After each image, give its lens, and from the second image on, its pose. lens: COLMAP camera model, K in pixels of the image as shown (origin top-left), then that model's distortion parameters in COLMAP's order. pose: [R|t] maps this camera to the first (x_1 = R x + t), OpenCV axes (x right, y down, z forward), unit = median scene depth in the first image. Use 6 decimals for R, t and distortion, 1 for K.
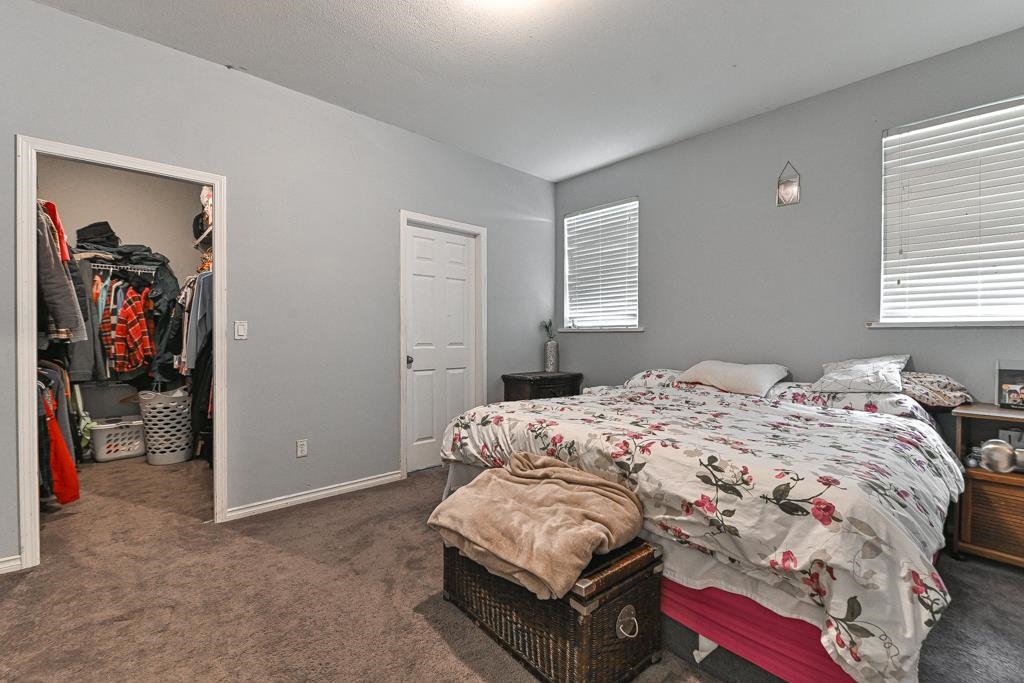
lens RADIAL K [[438.8, 0, 519.4], [0, 438.8, 343.5], [0, 0, 1]] dist [0.001530, -0.000417]
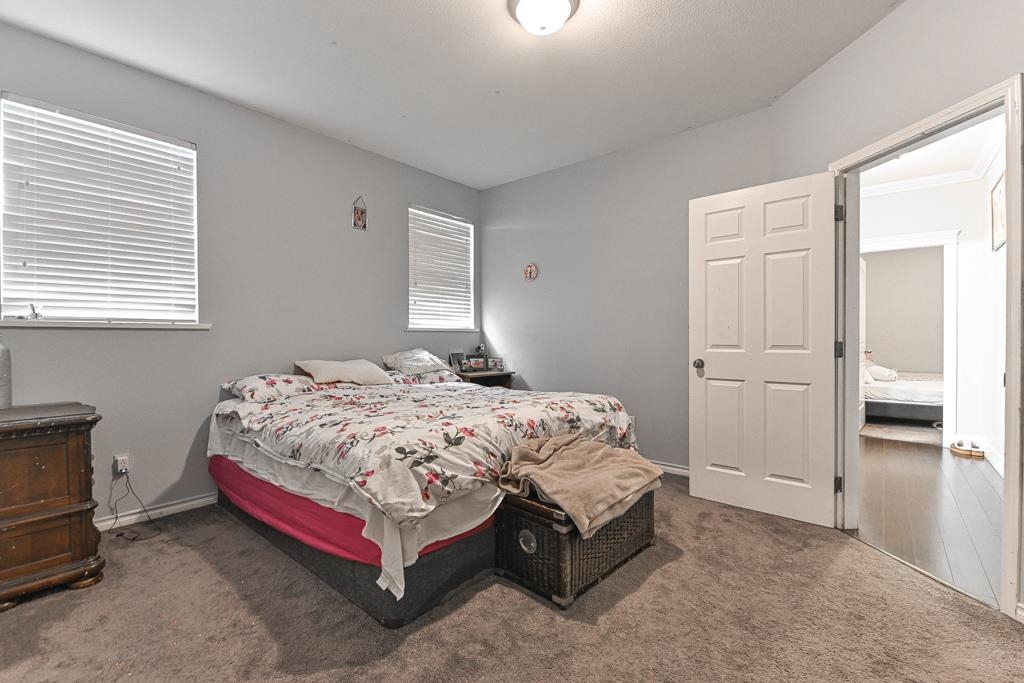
lens RADIAL K [[438.8, 0, 519.4], [0, 438.8, 343.5], [0, 0, 1]] dist [0.001530, -0.000417]
pose [[-0.113961, -0.022399, 0.993233, -0.738015], [0.009052, 0.999681, 0.023583, -0.022130], [-0.993444, 0.011679, -0.113722, 0.771177]]
